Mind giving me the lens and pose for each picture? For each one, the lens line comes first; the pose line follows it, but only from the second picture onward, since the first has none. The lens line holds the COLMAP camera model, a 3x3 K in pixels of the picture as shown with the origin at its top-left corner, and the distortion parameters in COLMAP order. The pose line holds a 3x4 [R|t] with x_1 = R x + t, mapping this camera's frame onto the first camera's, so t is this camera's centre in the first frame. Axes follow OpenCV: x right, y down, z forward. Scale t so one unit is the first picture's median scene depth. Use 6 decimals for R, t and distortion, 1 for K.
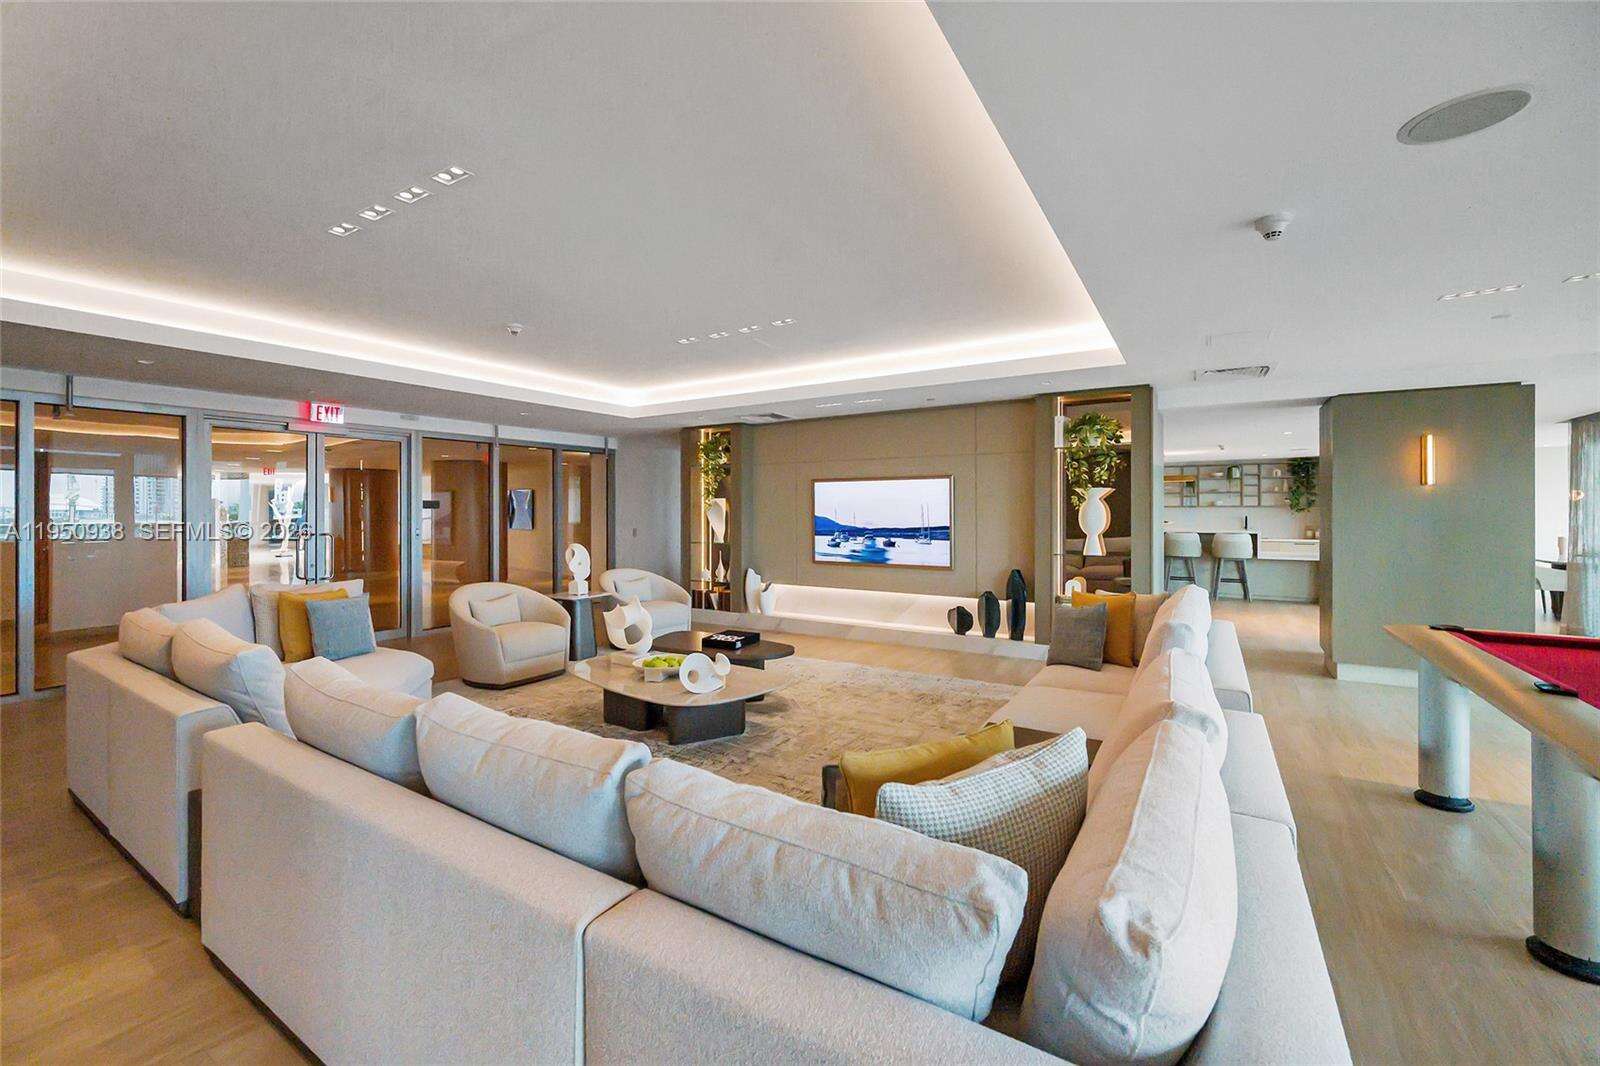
lens RADIAL K [[644.0, 0, 796.0], [0, 644.0, 520.4], [0, 0, 1]] dist [-0.001025, -0.000072]
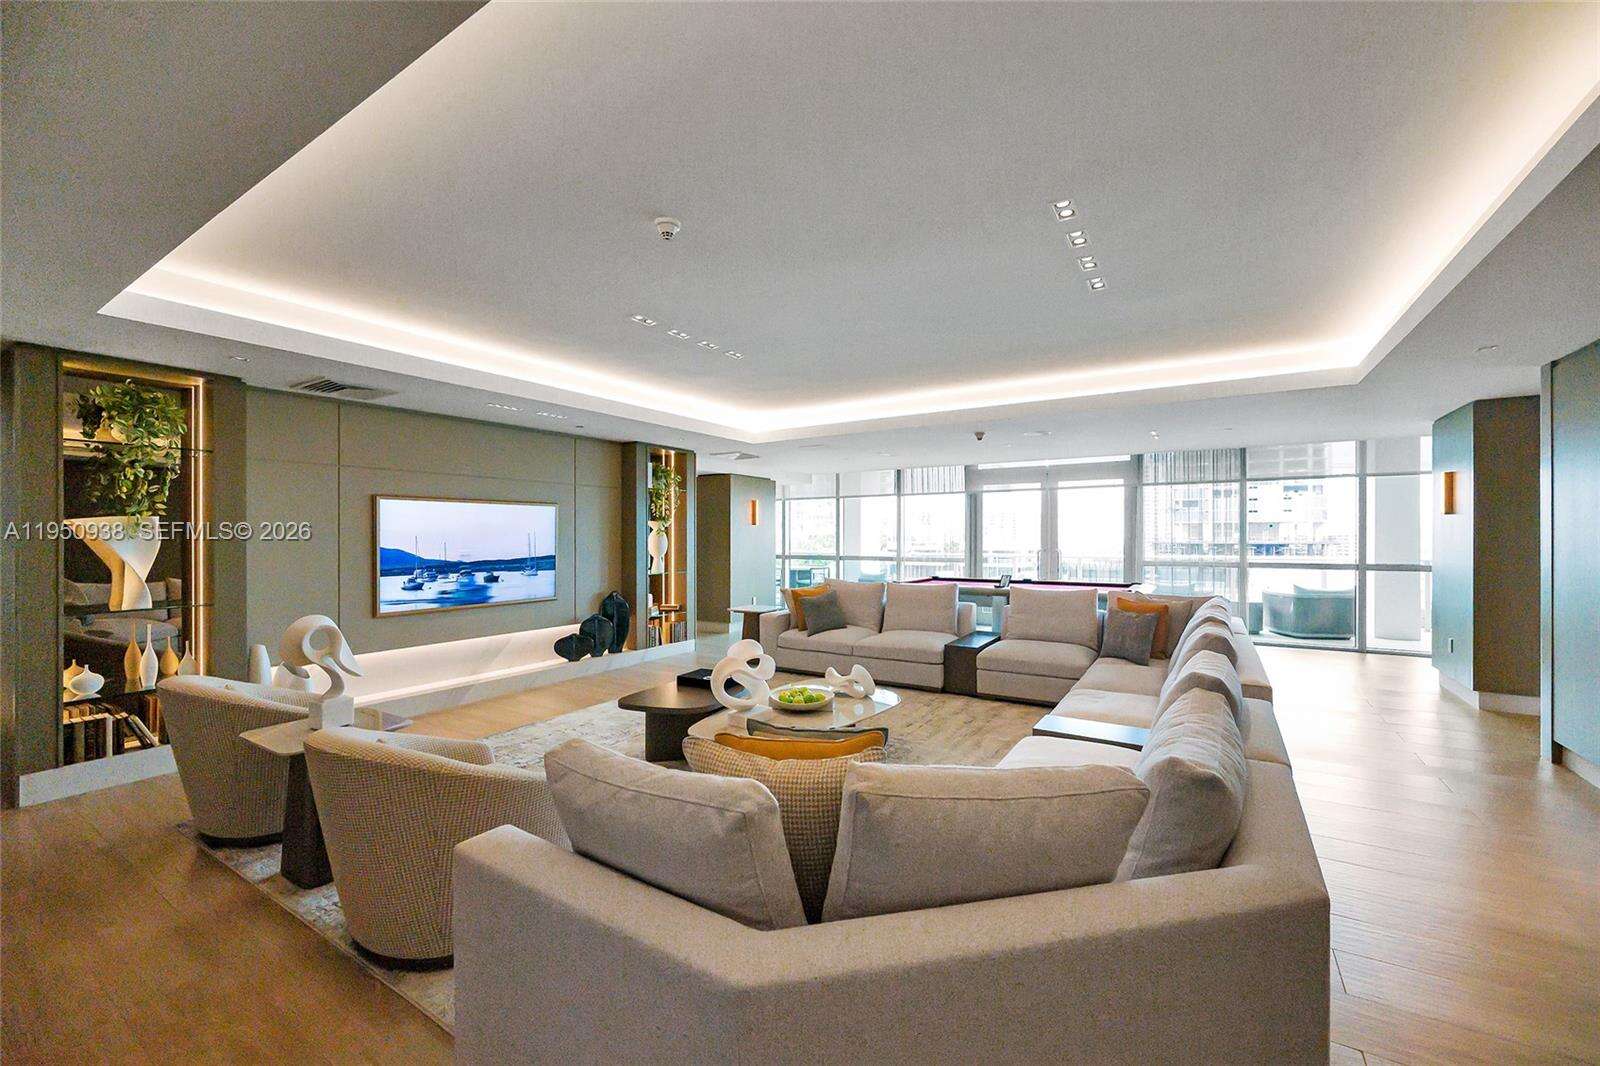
lens RADIAL K [[642.7, 0, 800.0], [0, 642.7, 533.0], [0, 0, 1]] dist [0.000089, 0.000004]
pose [[0.003585, -0.003215, 0.999988, -0.682462], [0.003031, 0.999990, 0.003204, -0.024686], [-0.999989, 0.003019, 0.003595, 0.585291]]
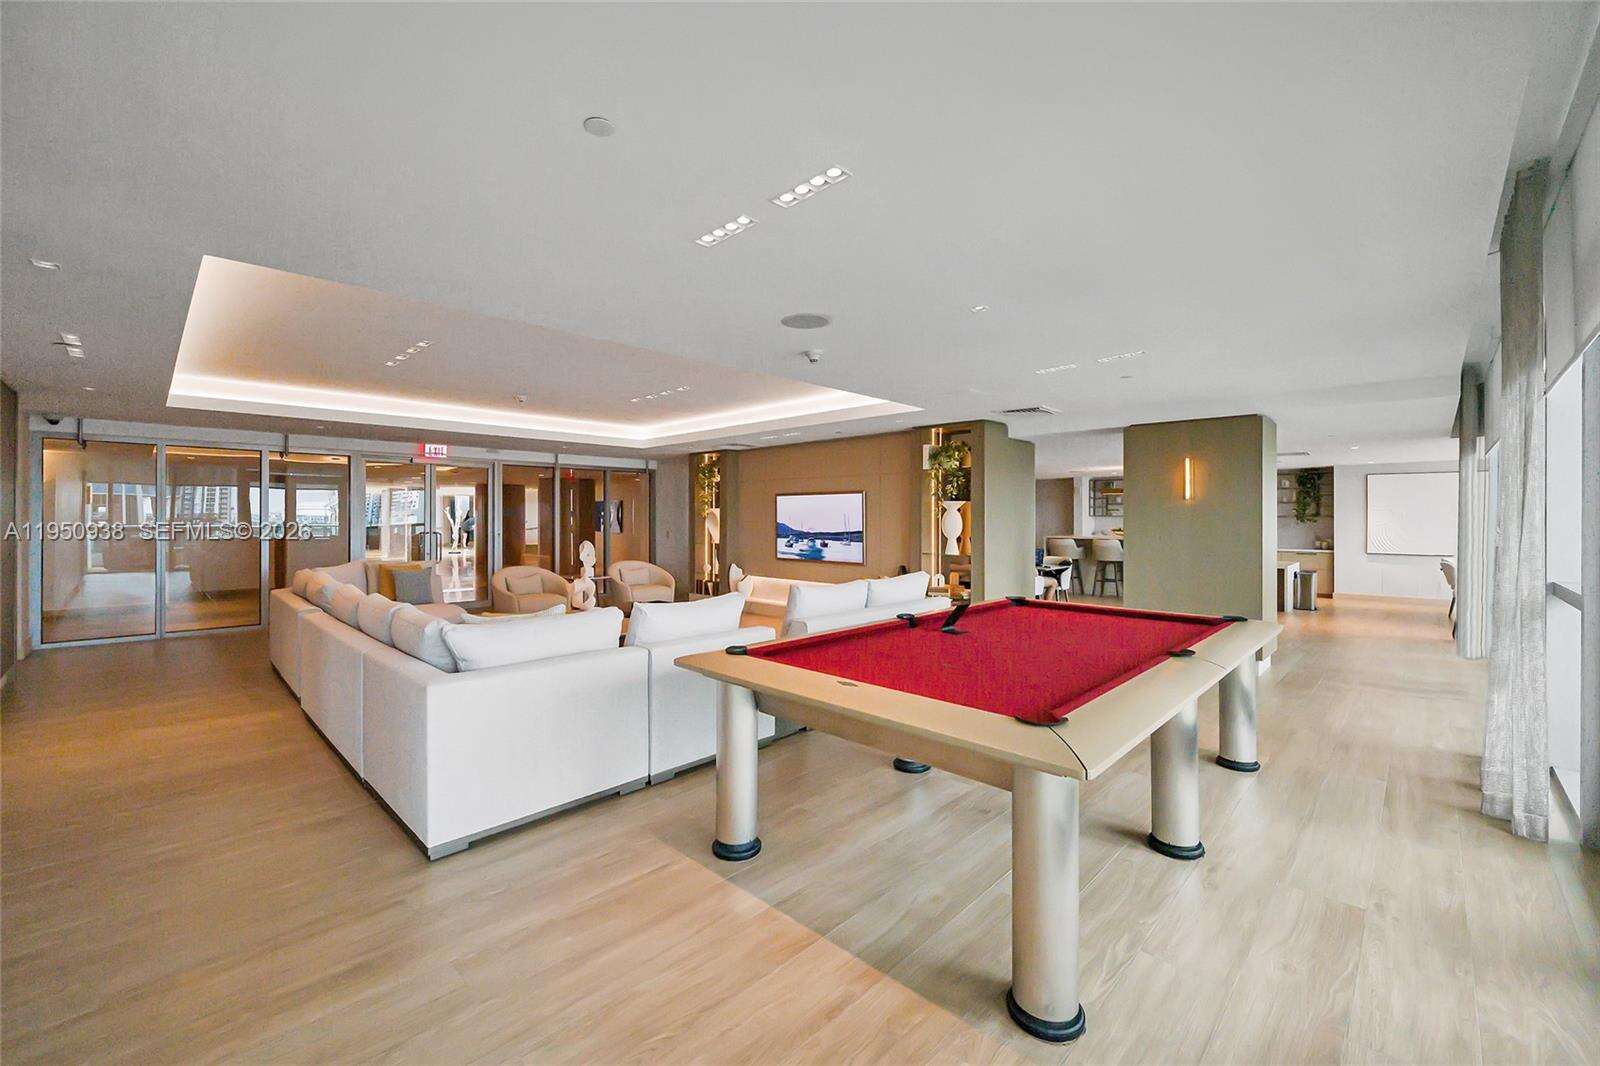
lens RADIAL K [[639.1, 0, 800.0], [0, 639.1, 533.0], [0, 0, 1]] dist [0.001060, 0.000041]
pose [[0.978116, 0.009193, -0.207858, 0.354243], [-0.007824, 0.999942, 0.007405, 0.004205], [0.207914, -0.005616, 0.978131, -0.235385]]
